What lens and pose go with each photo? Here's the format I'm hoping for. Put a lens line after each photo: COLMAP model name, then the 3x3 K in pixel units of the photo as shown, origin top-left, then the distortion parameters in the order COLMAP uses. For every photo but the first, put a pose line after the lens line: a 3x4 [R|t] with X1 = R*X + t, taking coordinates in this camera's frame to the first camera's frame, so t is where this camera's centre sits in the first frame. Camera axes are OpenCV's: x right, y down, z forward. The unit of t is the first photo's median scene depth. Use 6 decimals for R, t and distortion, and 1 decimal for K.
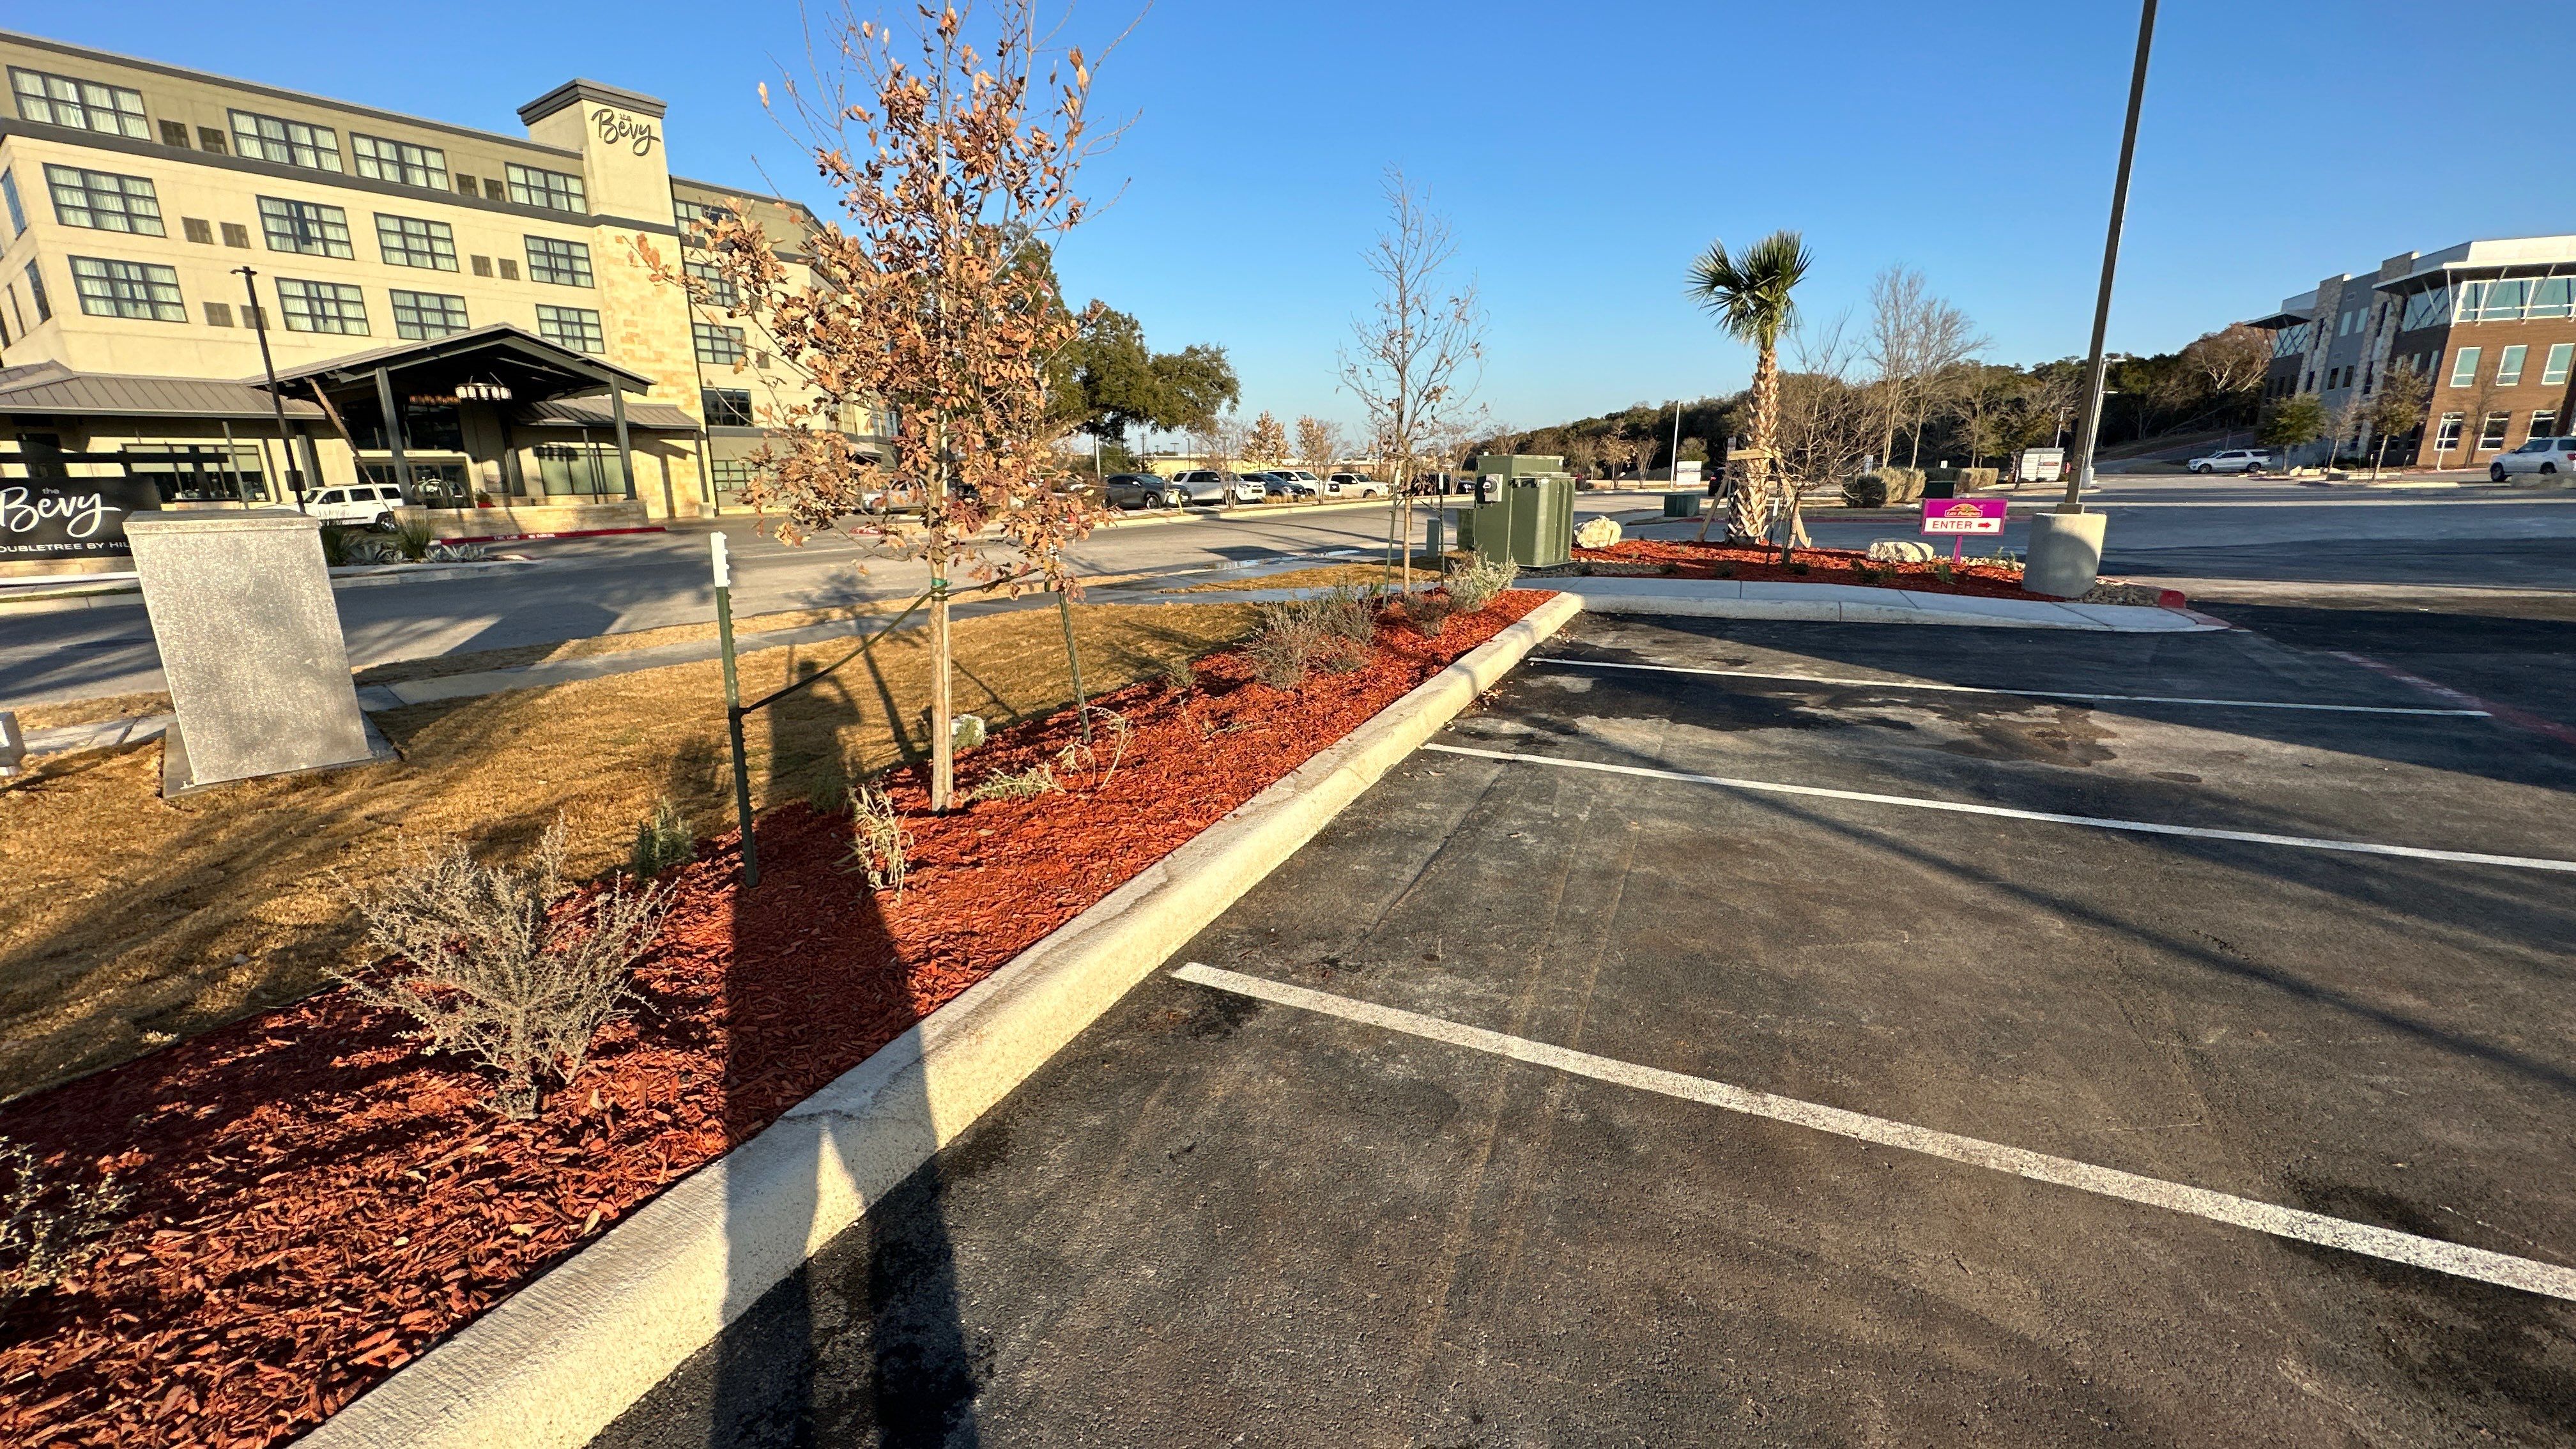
lens RADIAL K [[1024.6, 0, 1288.0], [0, 1024.6, 724.5], [0, 0, 1]] dist [-0.001829, 0.000026]
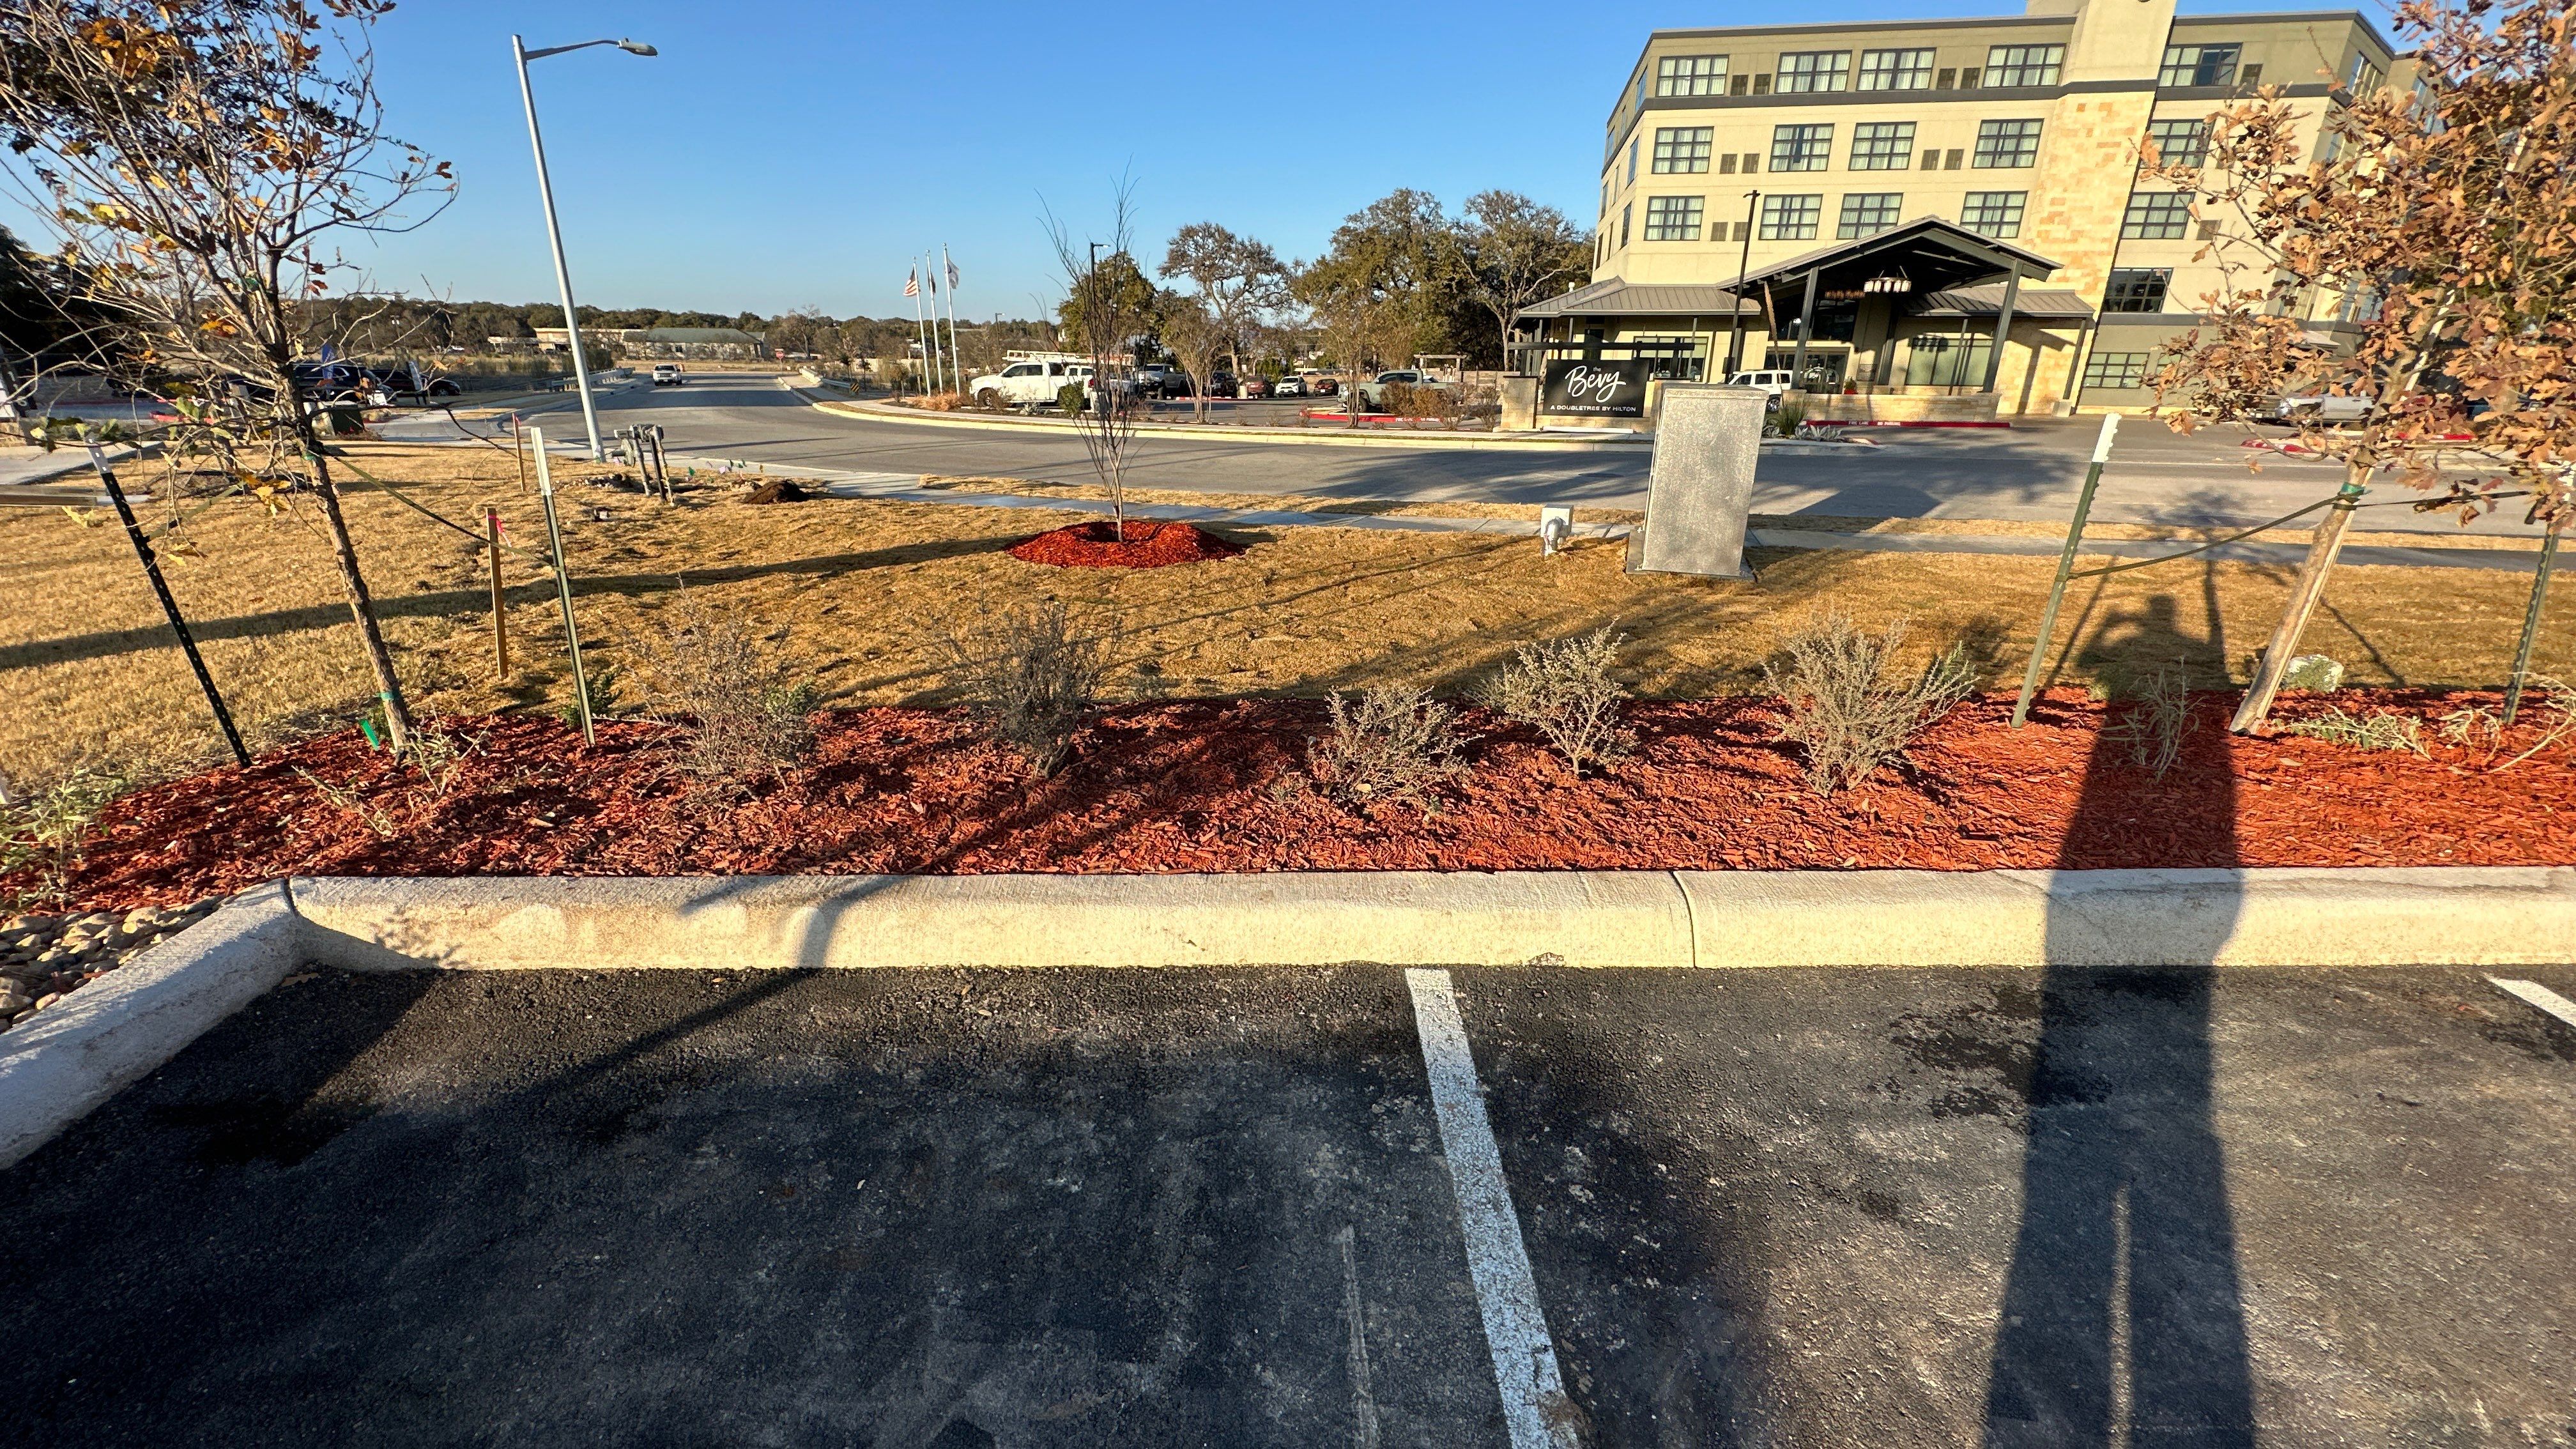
lens RADIAL K [[1024.6, 0, 1288.0], [0, 1024.6, 724.5], [0, 0, 1]] dist [-0.001829, 0.000026]
pose [[0.424143, 0.316510, -0.848483, 0.017375], [-0.233123, 0.943519, 0.235427, 0.012195], [0.875075, 0.097946, 0.473972, -0.042961]]
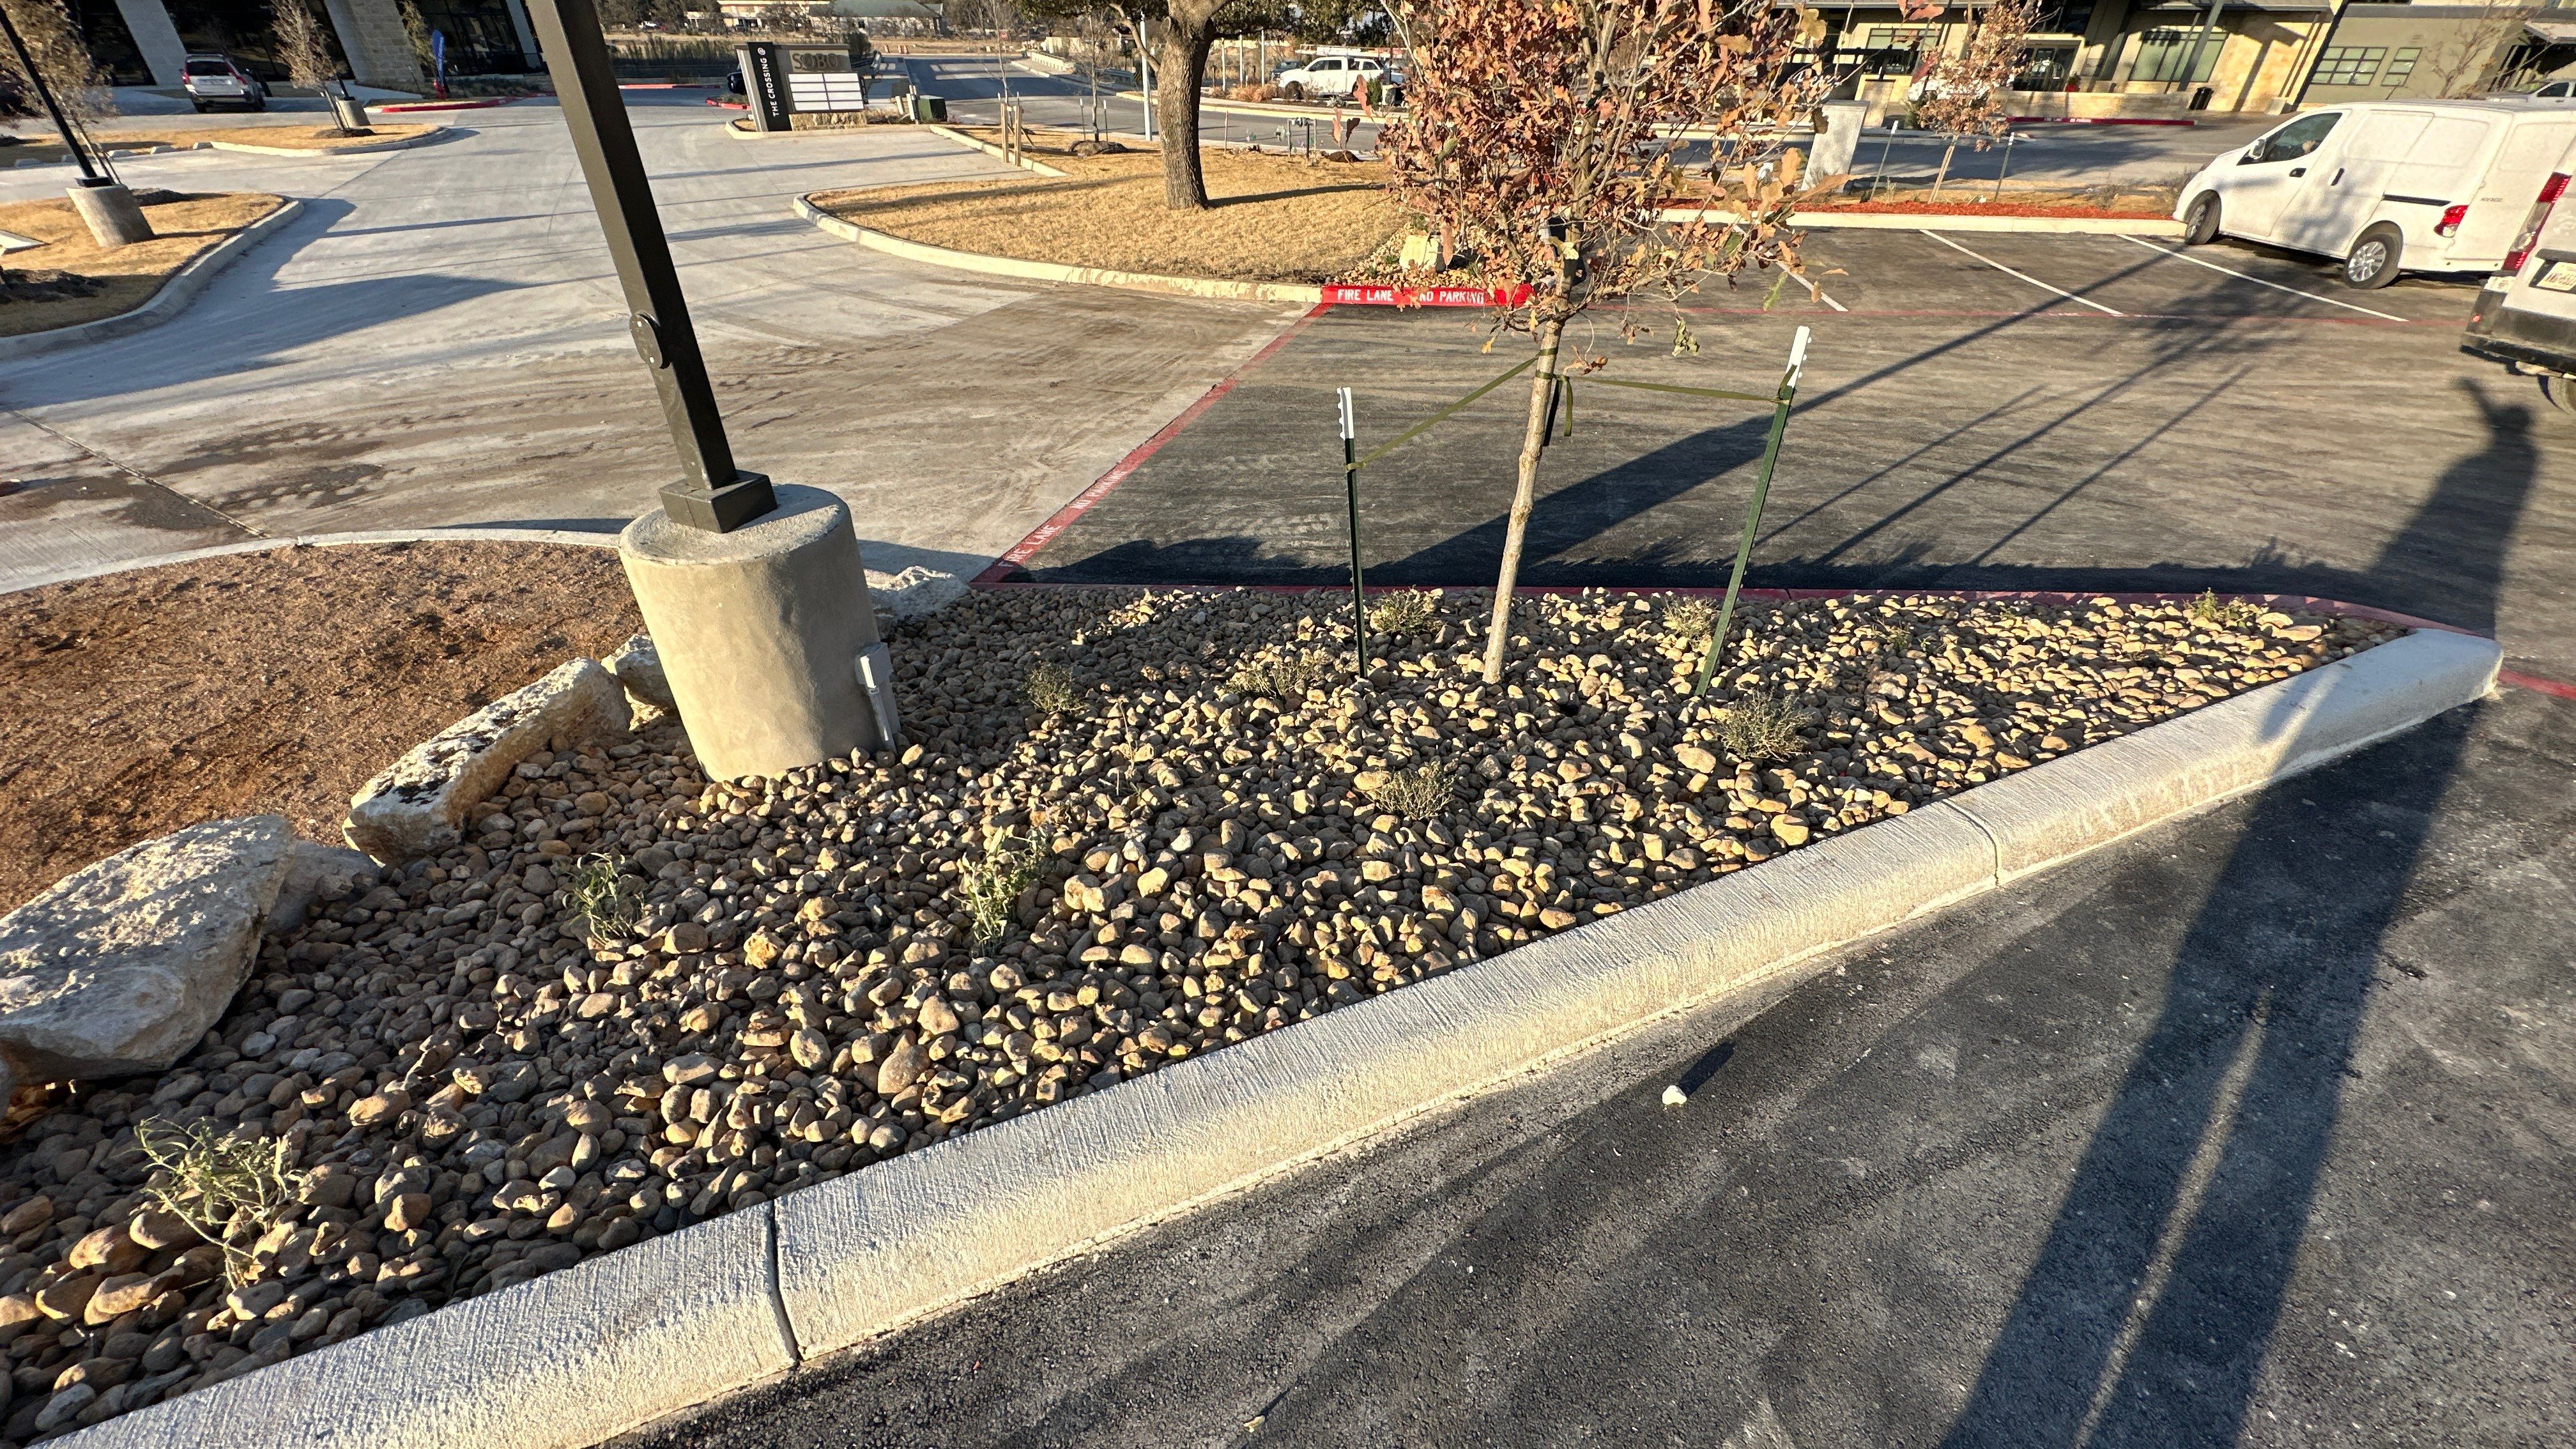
lens RADIAL K [[1024.6, 0, 1288.0], [0, 1024.6, 724.5], [0, 0, 1]] dist [-0.001829, 0.000026]
pose [[0.282238, 0.548109, -0.787349, 0.757643], [-0.242625, 0.834816, 0.494181, 0.094629], [0.928157, 0.051554, 0.368602, -0.623382]]
